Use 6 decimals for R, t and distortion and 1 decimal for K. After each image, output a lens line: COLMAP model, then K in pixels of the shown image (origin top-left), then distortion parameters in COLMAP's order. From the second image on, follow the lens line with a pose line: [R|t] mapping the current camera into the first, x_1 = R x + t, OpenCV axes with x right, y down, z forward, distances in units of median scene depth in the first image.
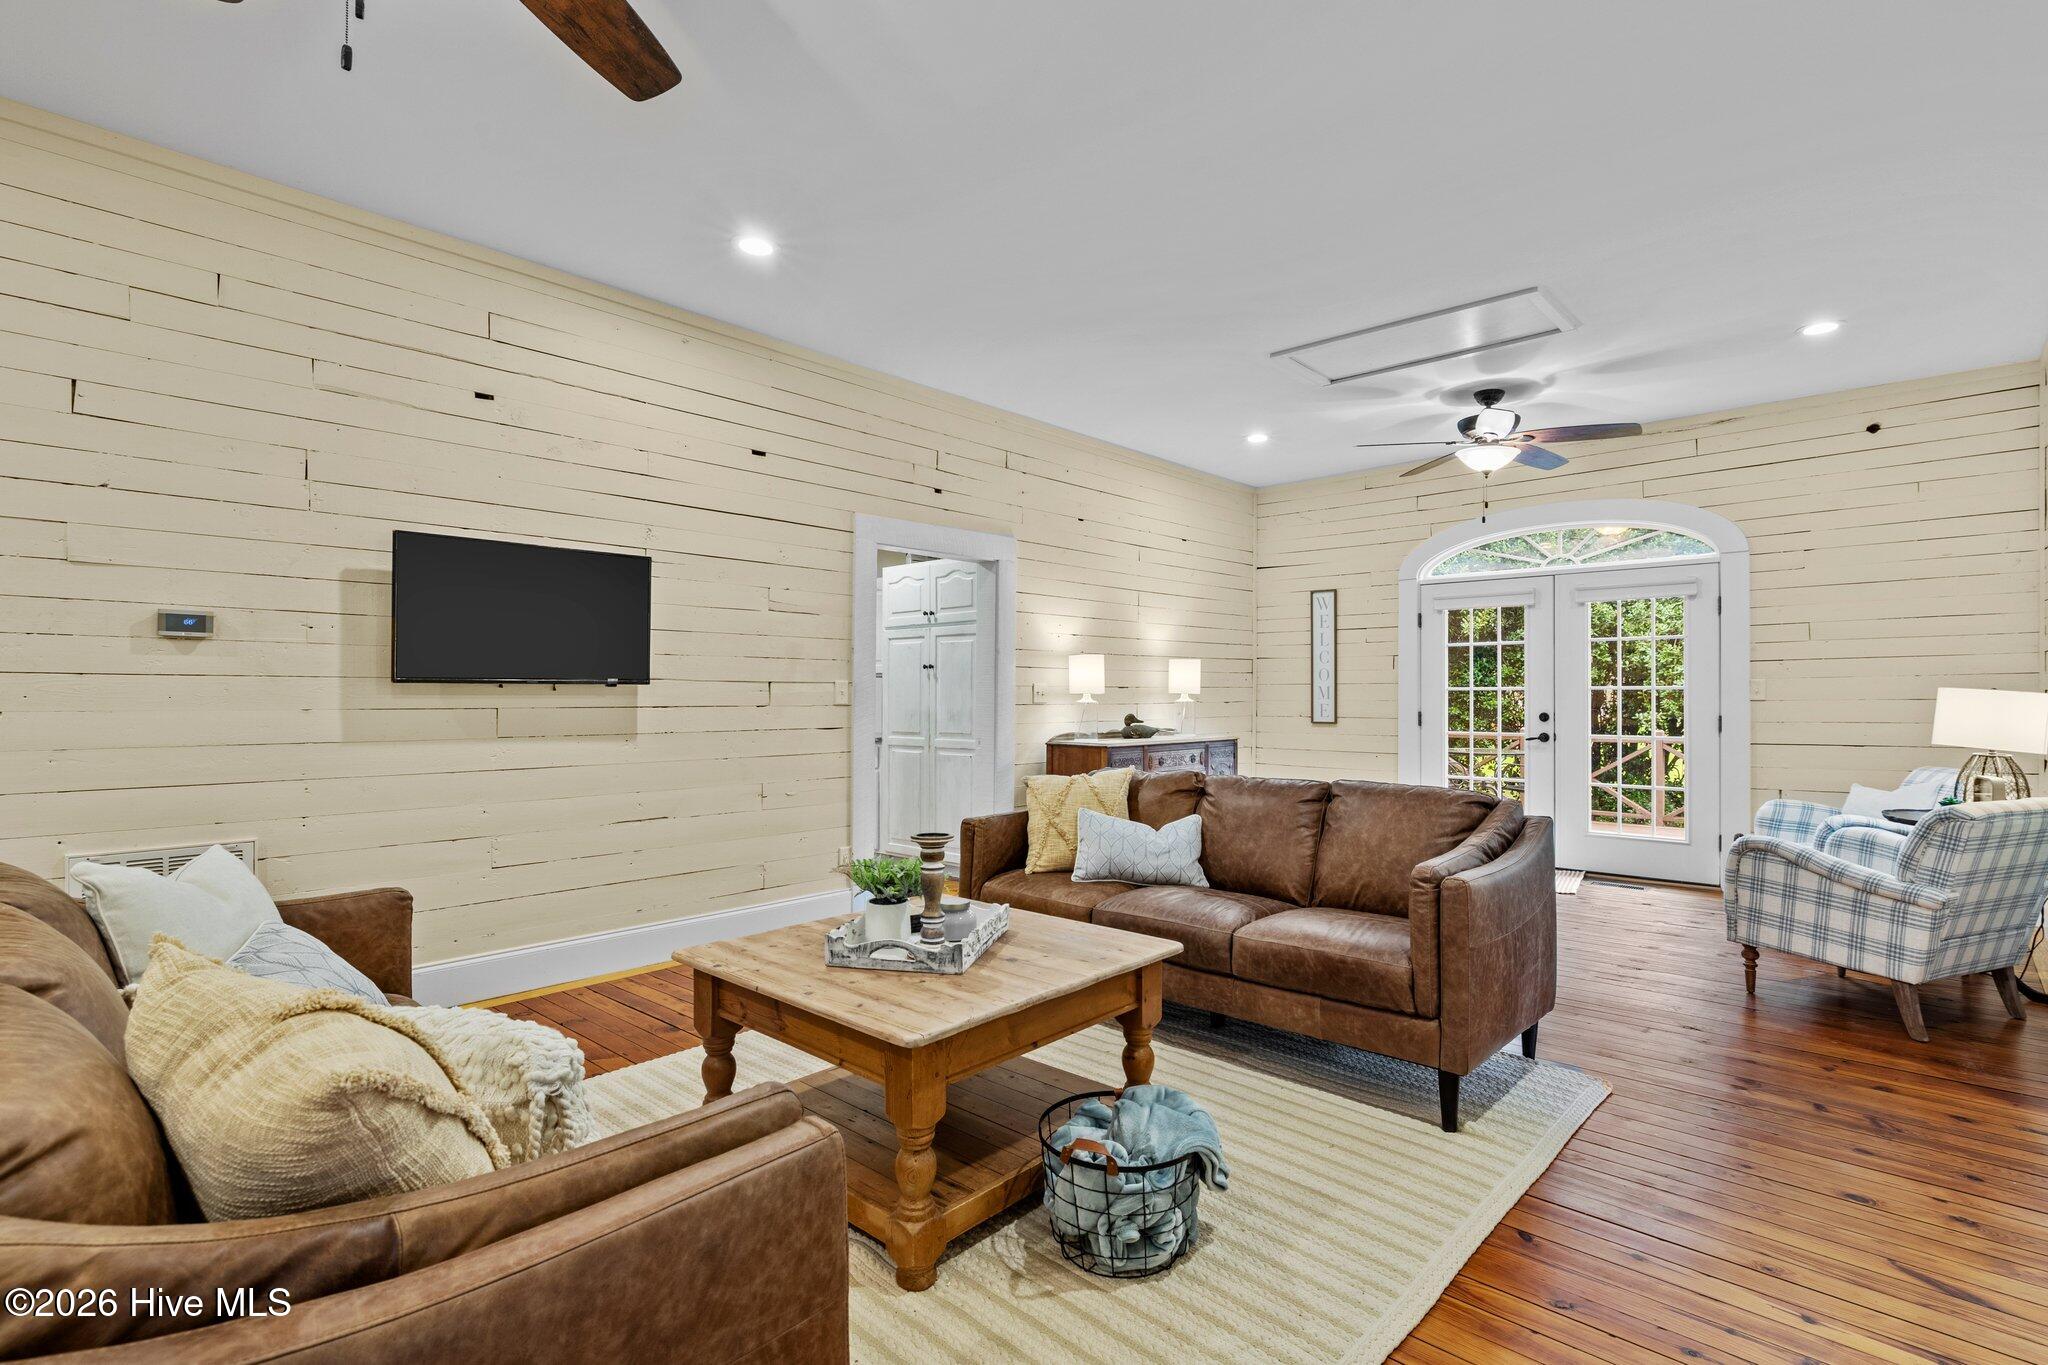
lens RADIAL K [[967.3, 0, 1025.1], [0, 967.3, 690.4], [0, 0, 1]] dist [0.000634, -0.001270]
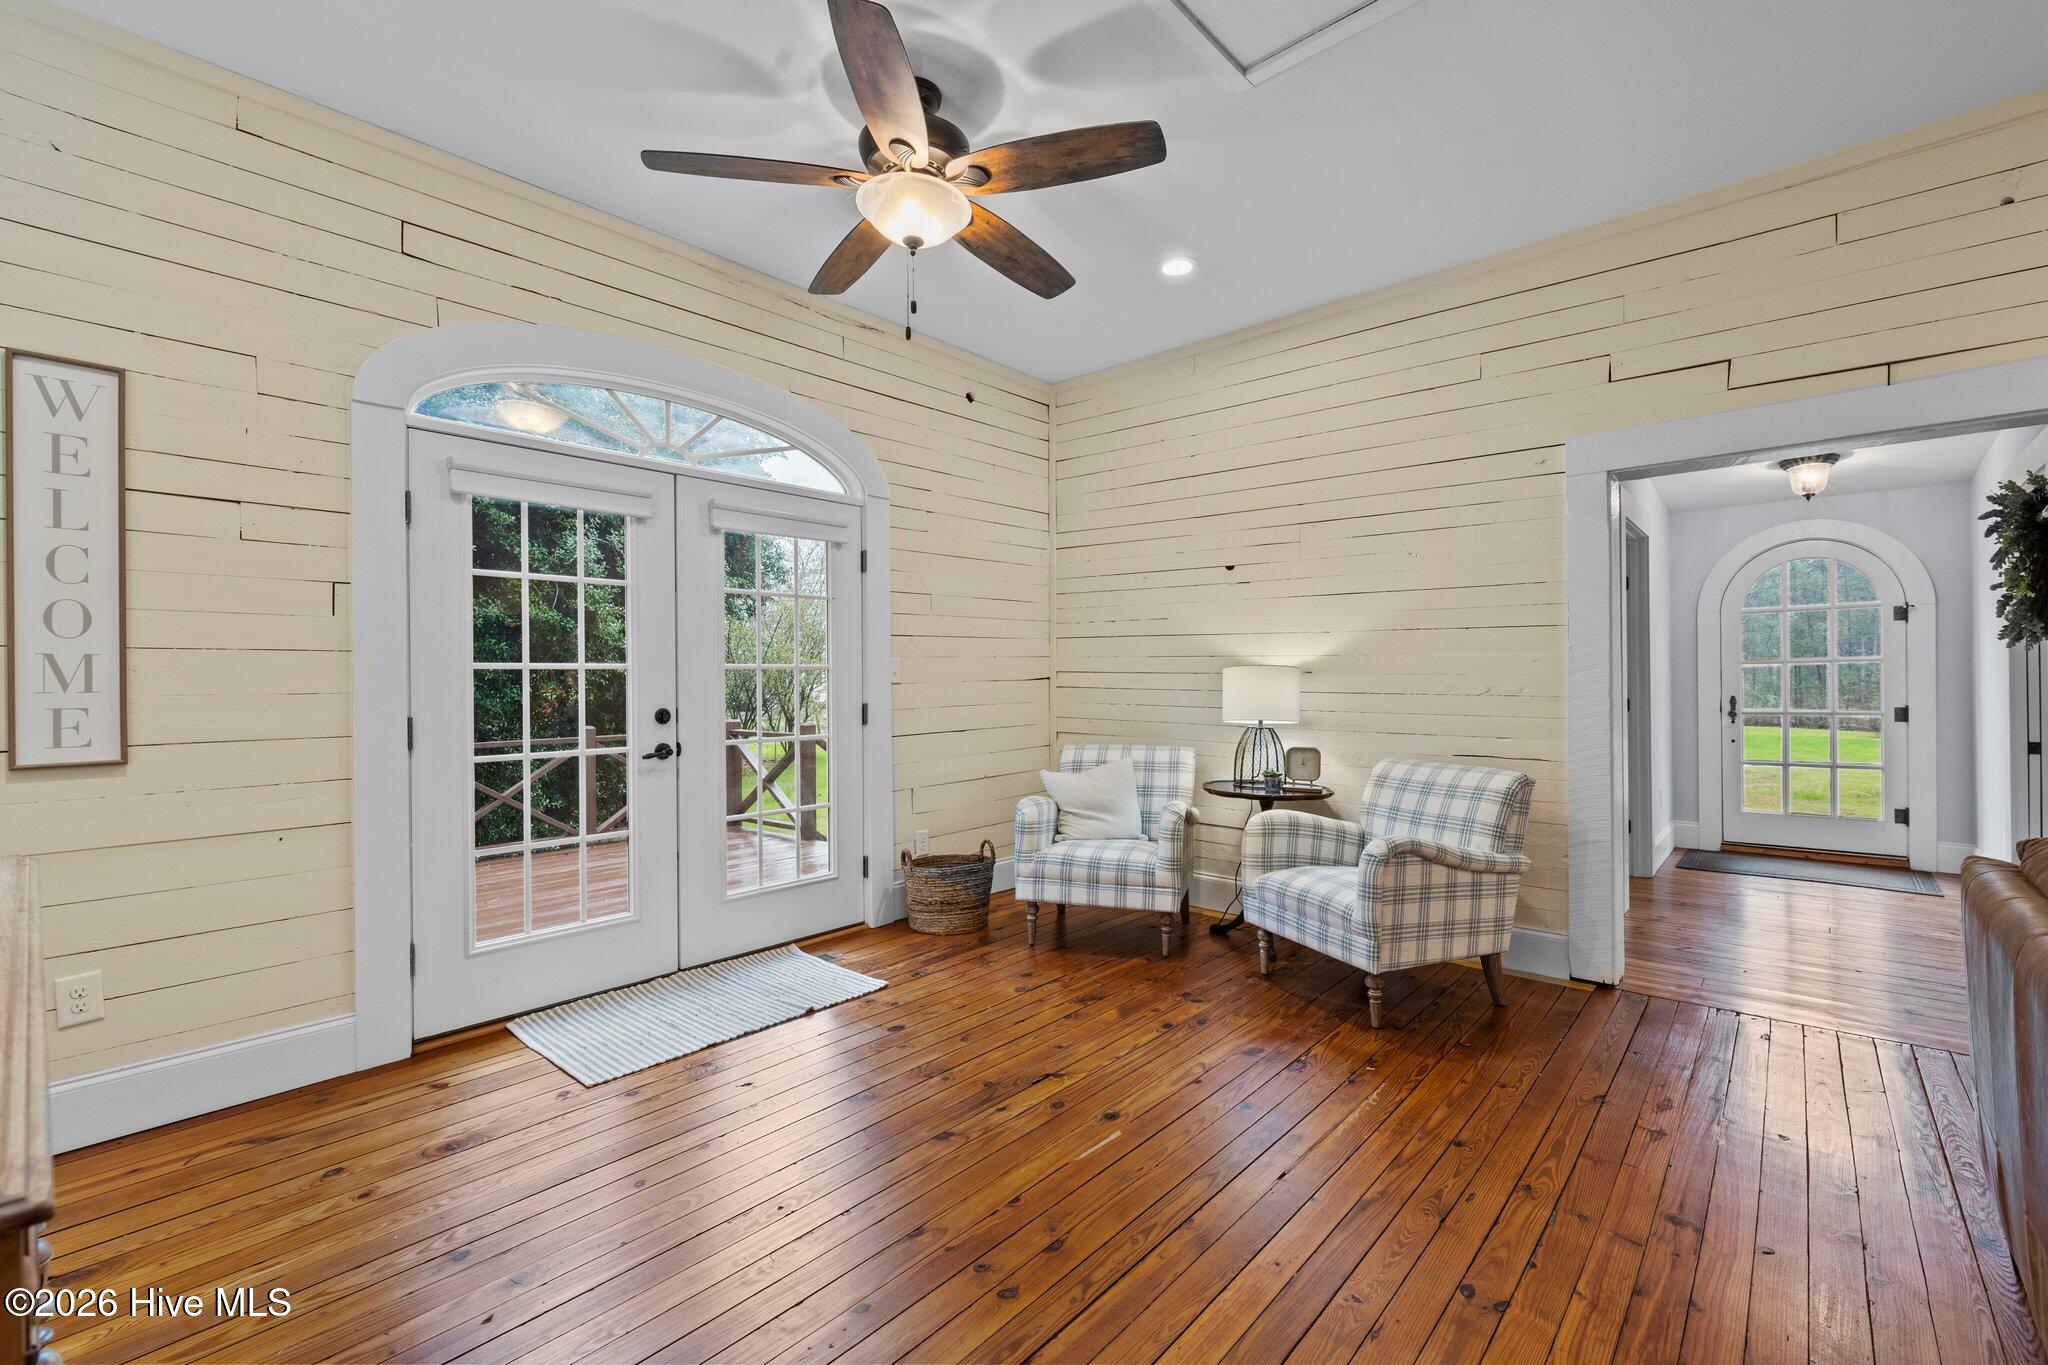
lens RADIAL K [[891.4, 0, 1030.1], [0, 891.4, 678.5], [0, 0, 1]] dist [0.000972, -0.000989]
pose [[-0.033594, 0.003554, 0.999429, -0.004082], [0.005724, 0.999978, -0.003364, 0.011161], [-0.999419, 0.005608, -0.033614, 1.087807]]
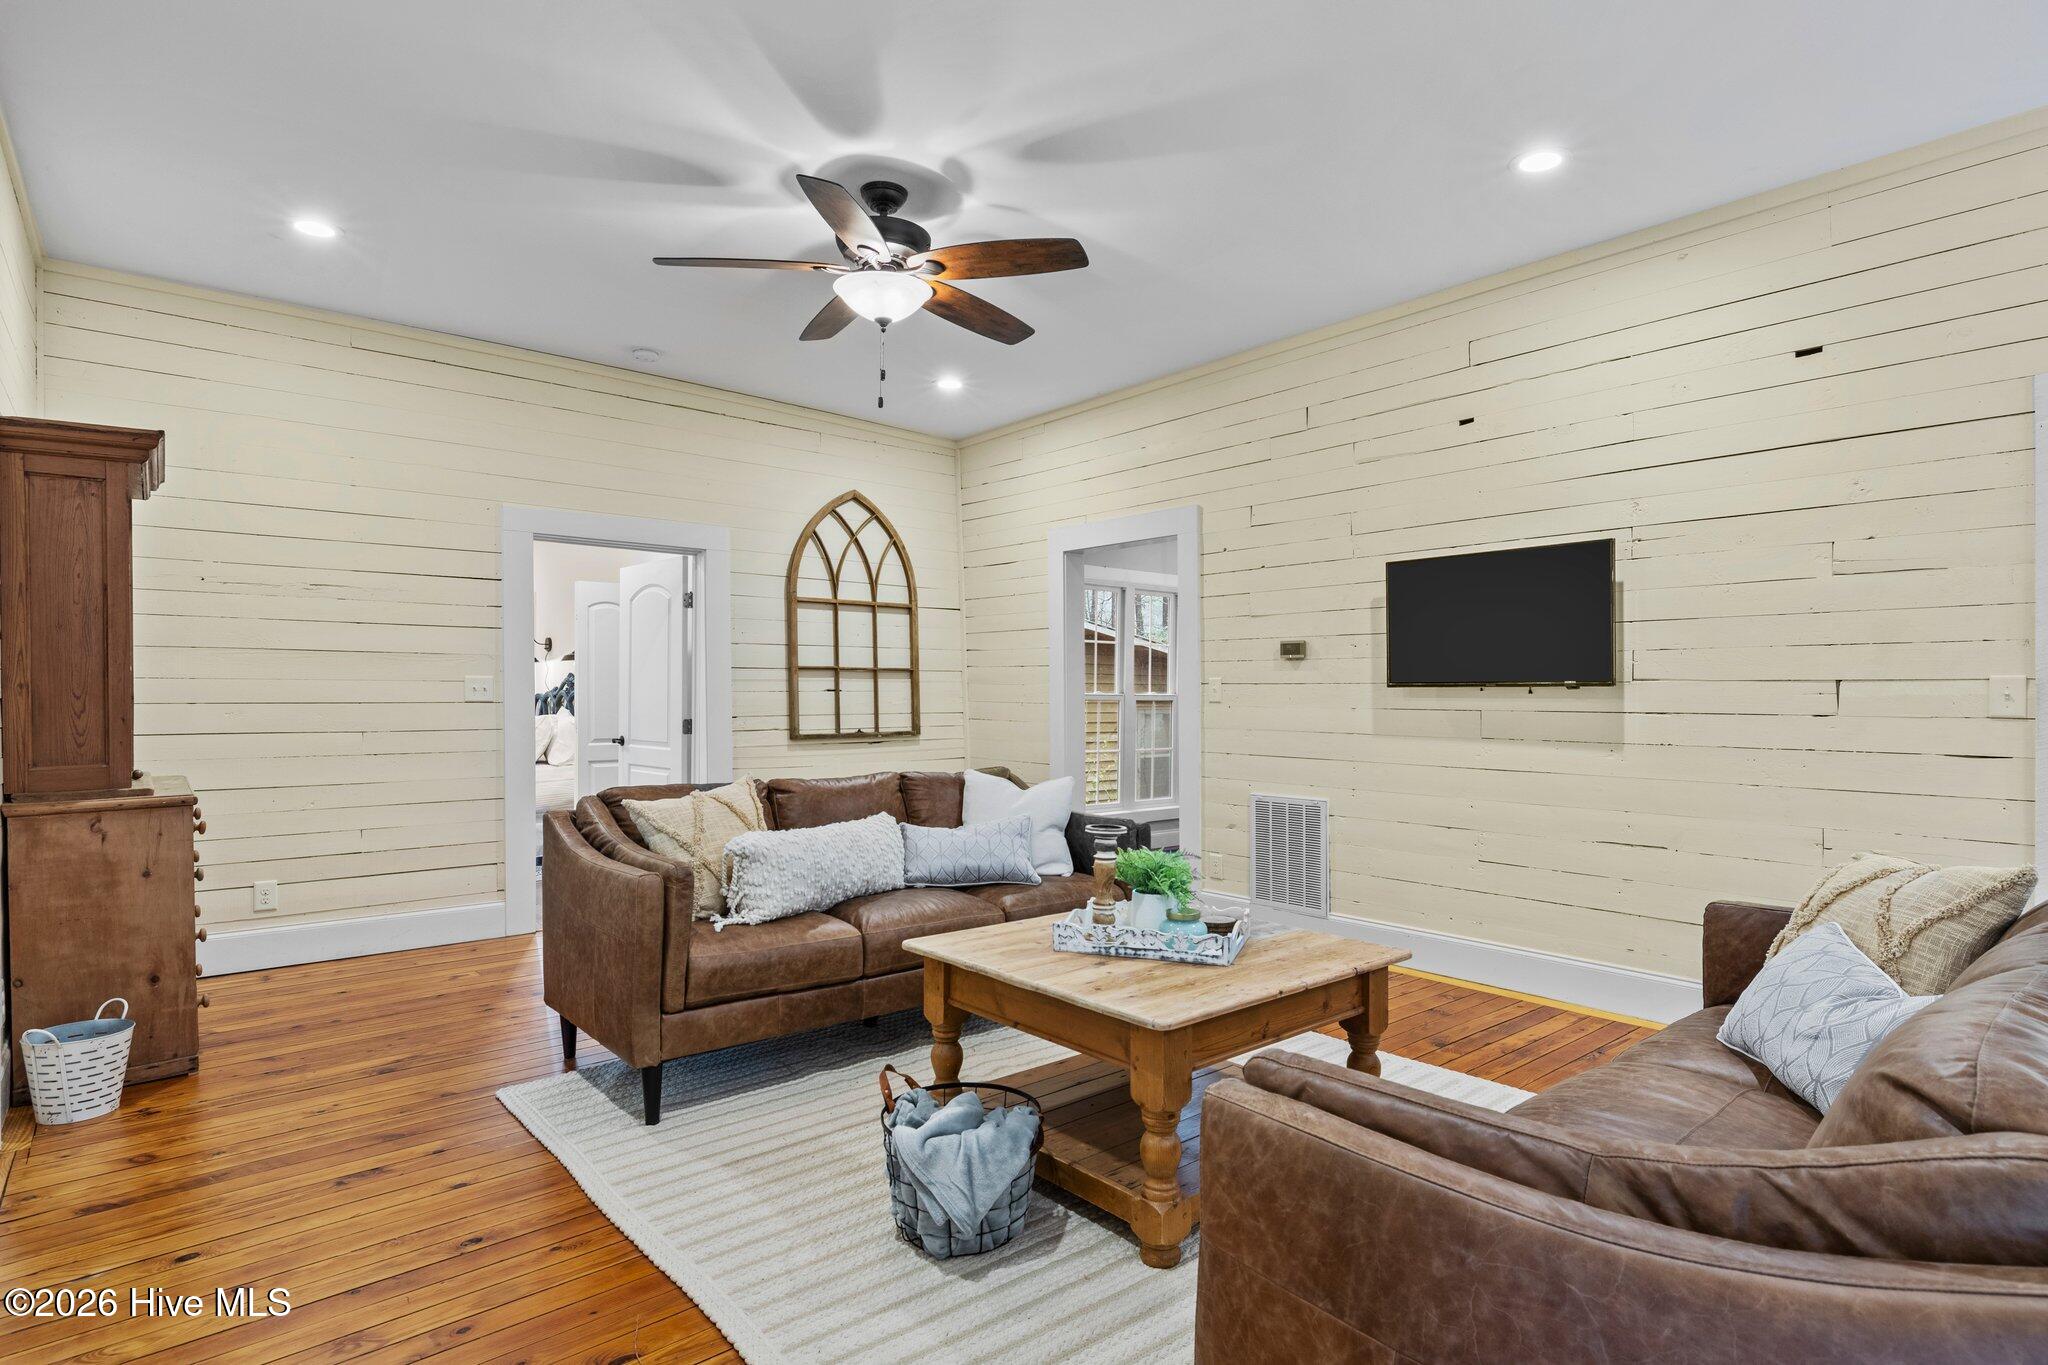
lens RADIAL K [[1071.3, 0, 1024.7], [0, 1071.3, 684.9], [0, 0, 1]] dist [0.006976, 0.001053]
pose [[-0.123951, -0.005671, -0.992272, 0.552728], [0.005706, 0.999963, -0.006427, -0.003980], [0.992272, -0.006458, -0.123914, 0.526197]]
